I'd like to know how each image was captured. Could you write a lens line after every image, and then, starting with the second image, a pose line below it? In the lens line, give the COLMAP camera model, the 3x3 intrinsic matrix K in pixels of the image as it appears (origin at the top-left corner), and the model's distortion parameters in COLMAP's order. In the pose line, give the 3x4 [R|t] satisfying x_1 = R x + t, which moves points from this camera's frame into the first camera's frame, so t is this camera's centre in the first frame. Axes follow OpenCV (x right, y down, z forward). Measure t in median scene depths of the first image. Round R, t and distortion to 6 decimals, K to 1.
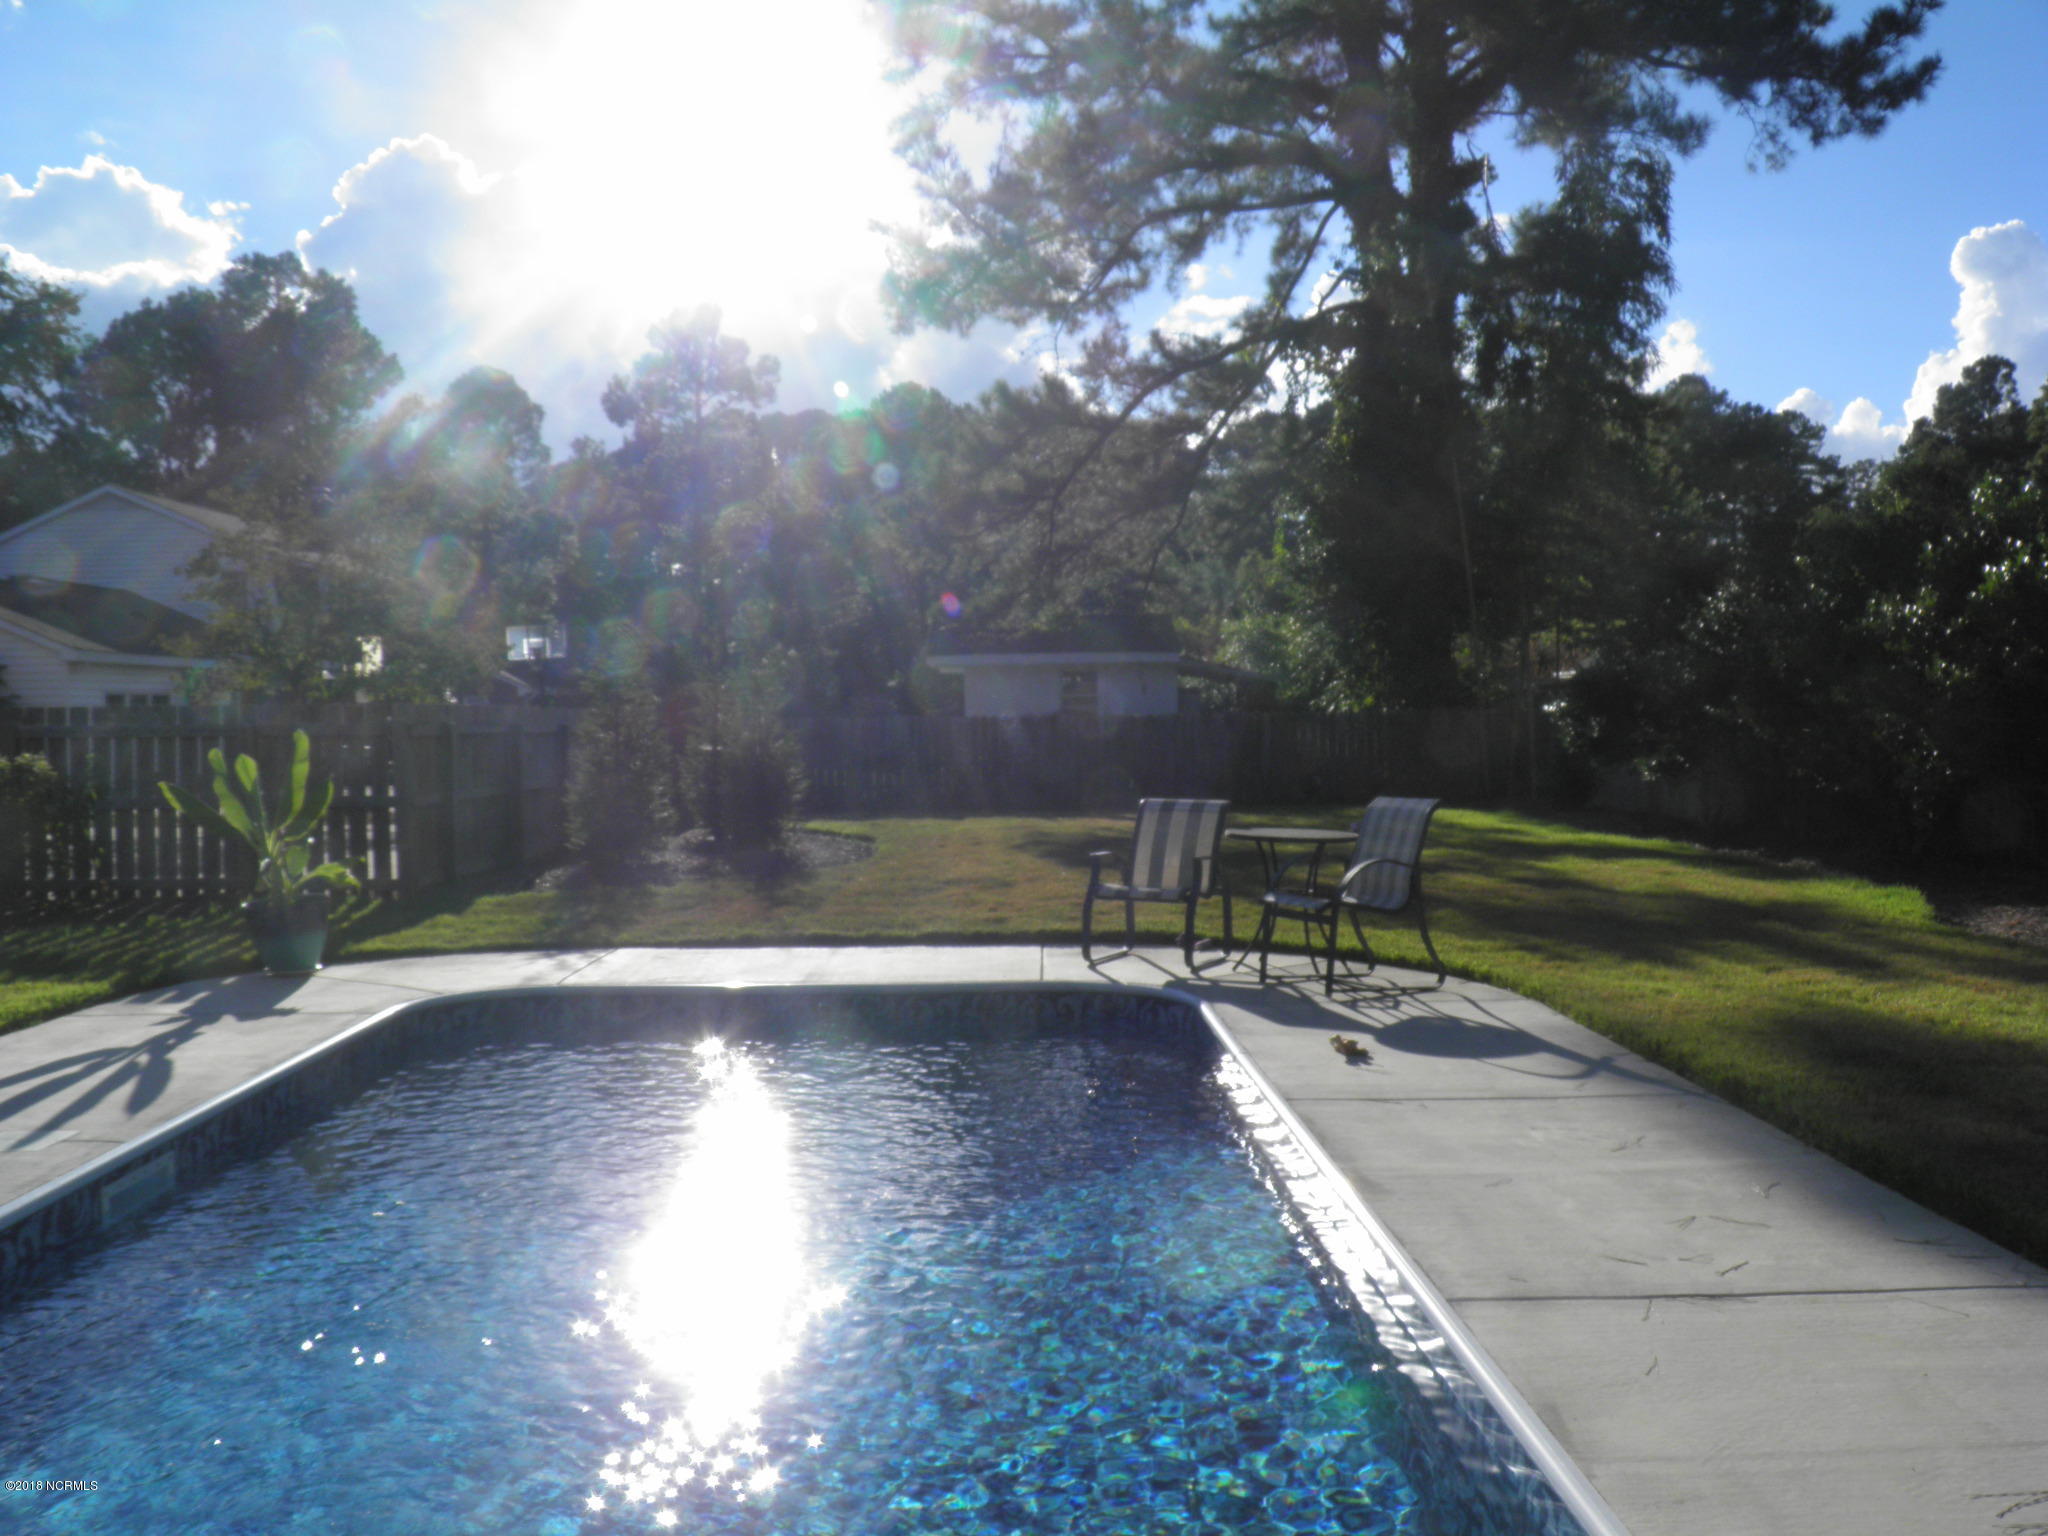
lens RADIAL K [[1712.2, 0, 1020.9], [0, 1712.2, 776.4], [0, 0, 1]] dist [-0.119540, 0.086631]
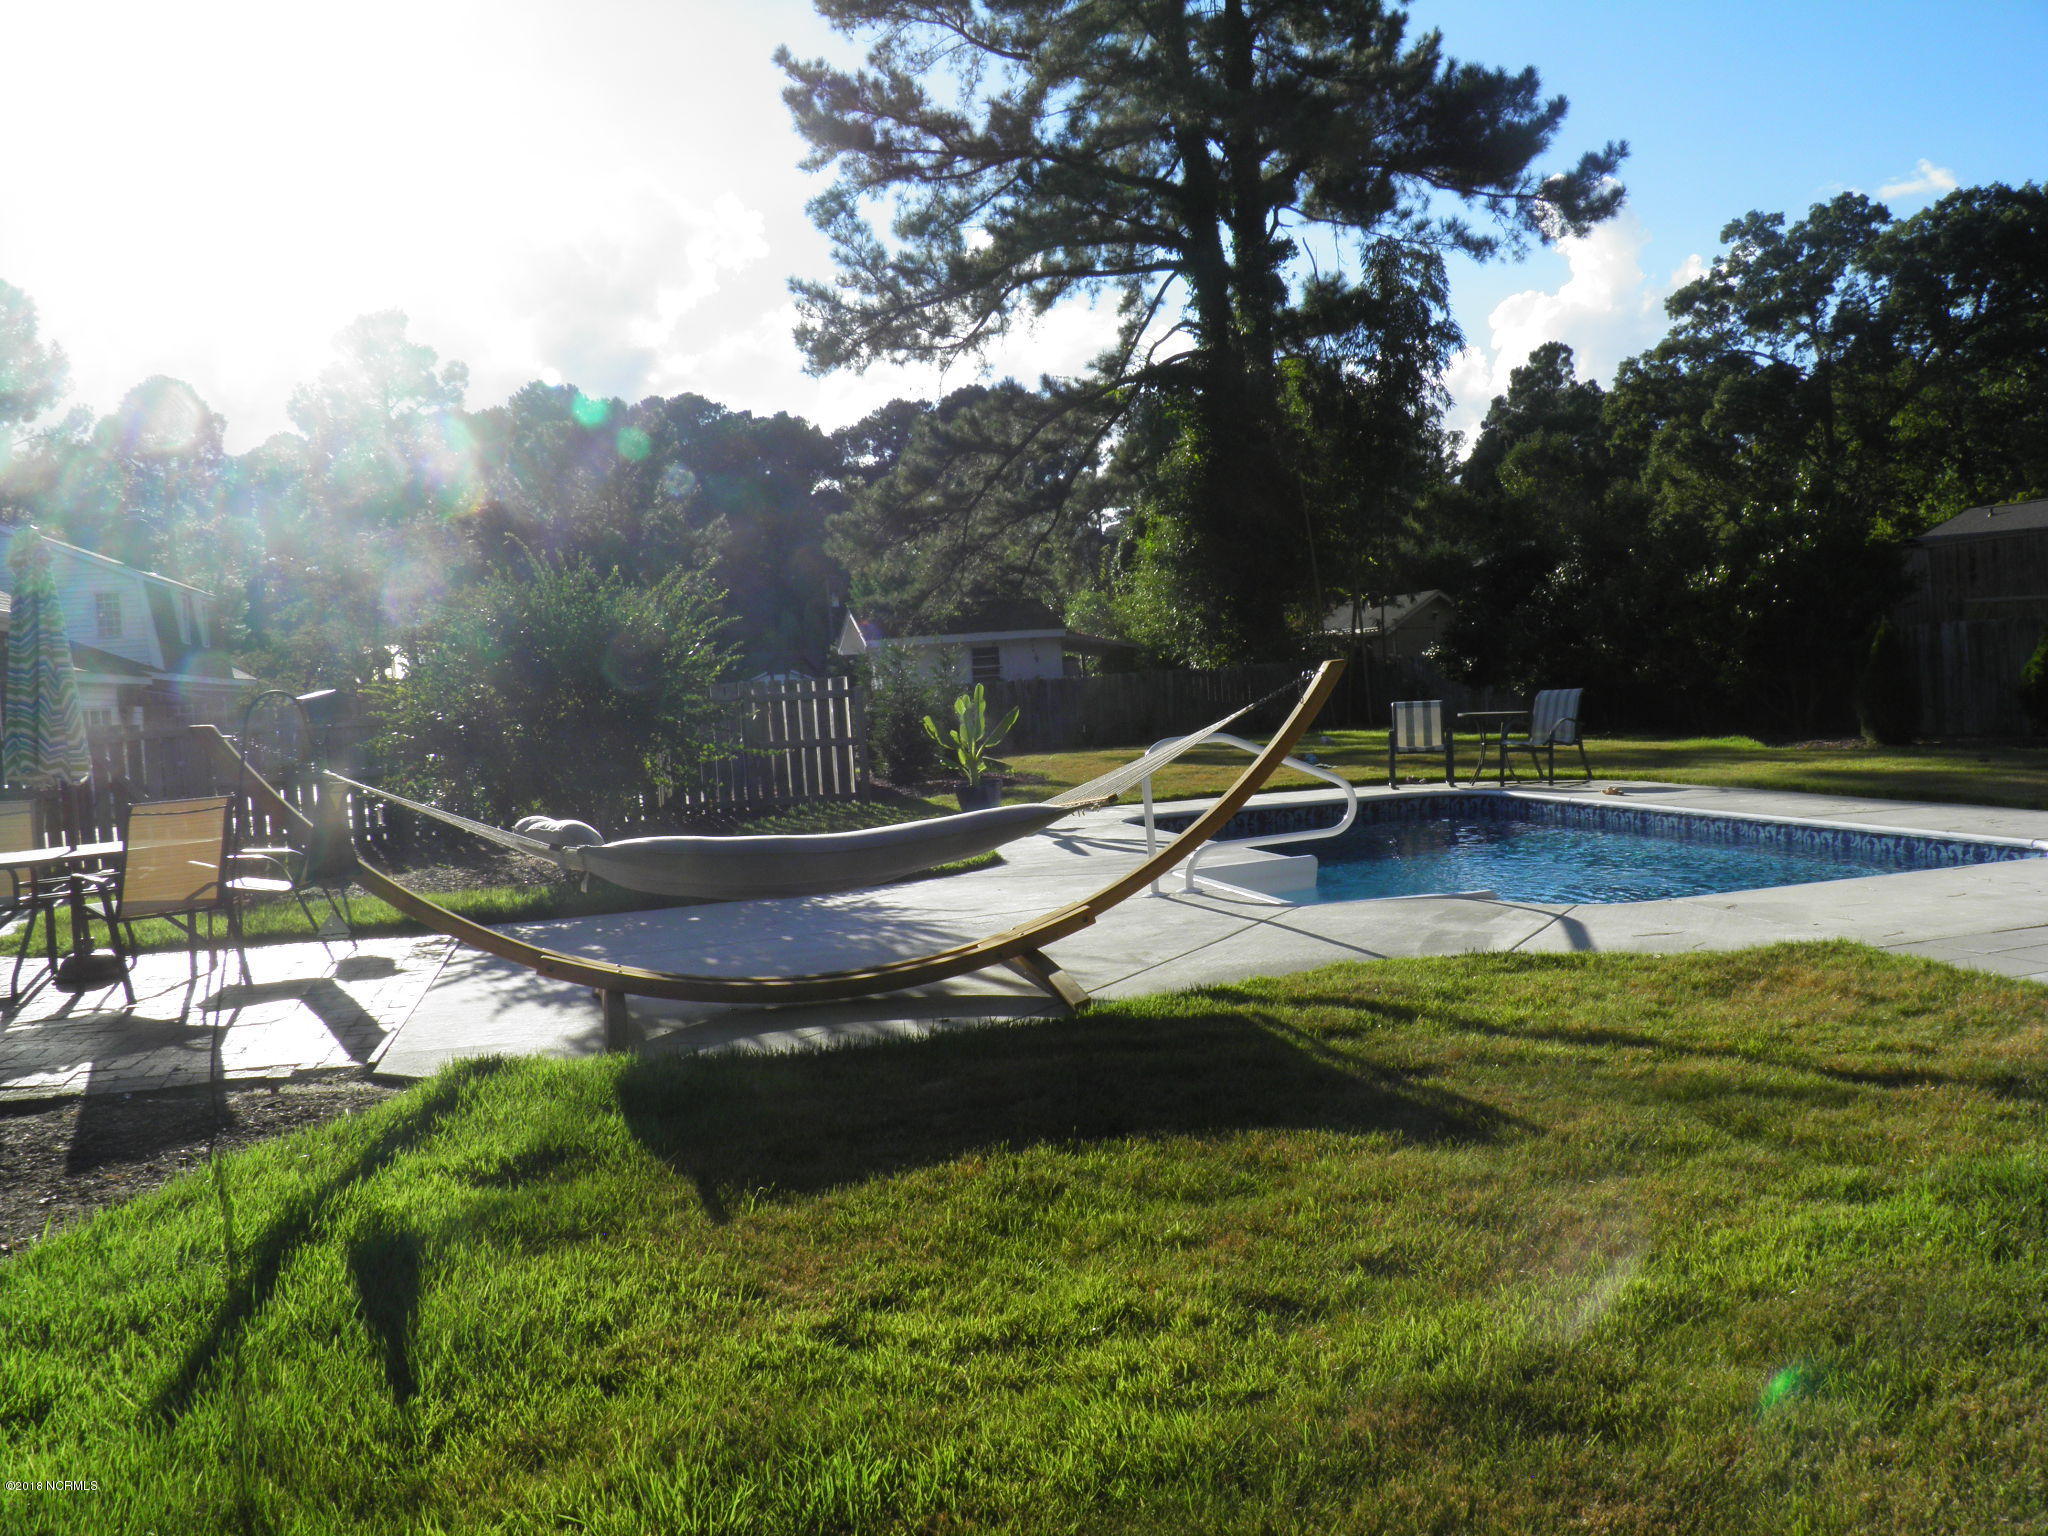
lens RADIAL K [[1712.2, 0, 1015.2], [0, 1712.2, 753.6], [0, 0, 1]] dist [-0.119540, 0.086631]
pose [[0.972632, -0.059227, 0.224674, -0.234447], [0.059794, 0.998202, 0.004288, 0.011468], [-0.224524, 0.009264, 0.974424, -0.216901]]
